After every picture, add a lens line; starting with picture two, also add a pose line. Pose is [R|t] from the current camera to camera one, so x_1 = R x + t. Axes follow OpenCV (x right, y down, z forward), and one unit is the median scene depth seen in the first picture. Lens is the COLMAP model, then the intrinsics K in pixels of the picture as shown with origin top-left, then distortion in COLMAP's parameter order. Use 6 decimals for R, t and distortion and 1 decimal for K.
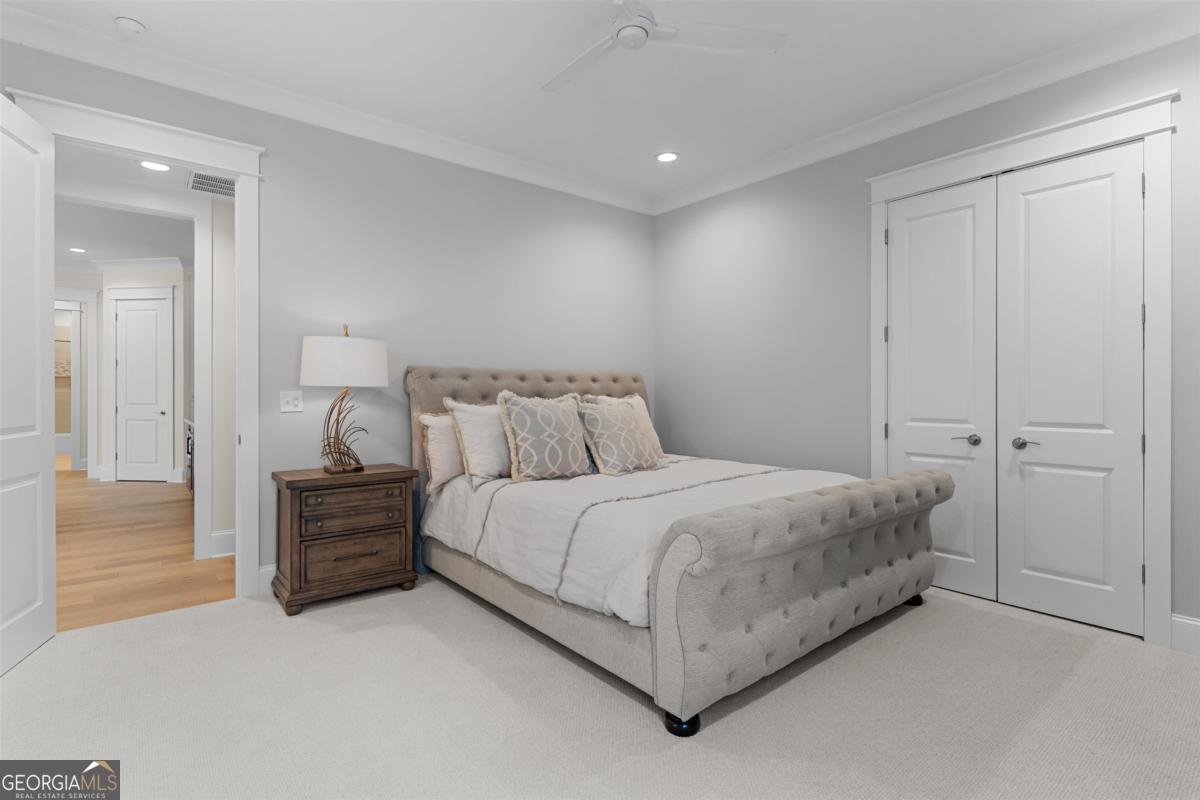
lens RADIAL K [[568.6, 0, 606.2], [0, 568.6, 397.8], [0, 0, 1]] dist [0.005842, 0.000759]
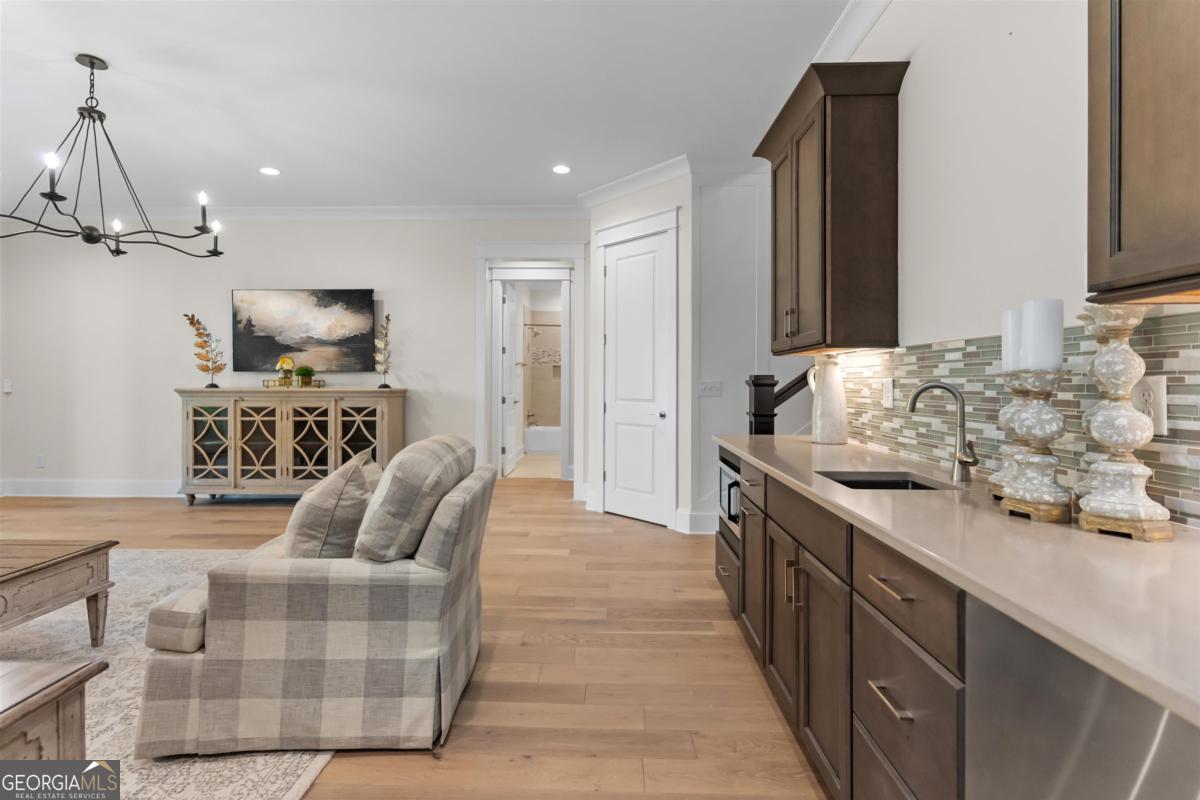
lens RADIAL K [[568.6, 0, 599.0], [0, 568.6, 390.9], [0, 0, 1]] dist [0.005842, 0.000759]
pose [[0.765383, 0.011727, -0.643468, -0.428449], [-0.006177, 0.999922, 0.010876, -0.006123], [0.643545, -0.004350, 0.765396, 0.479081]]
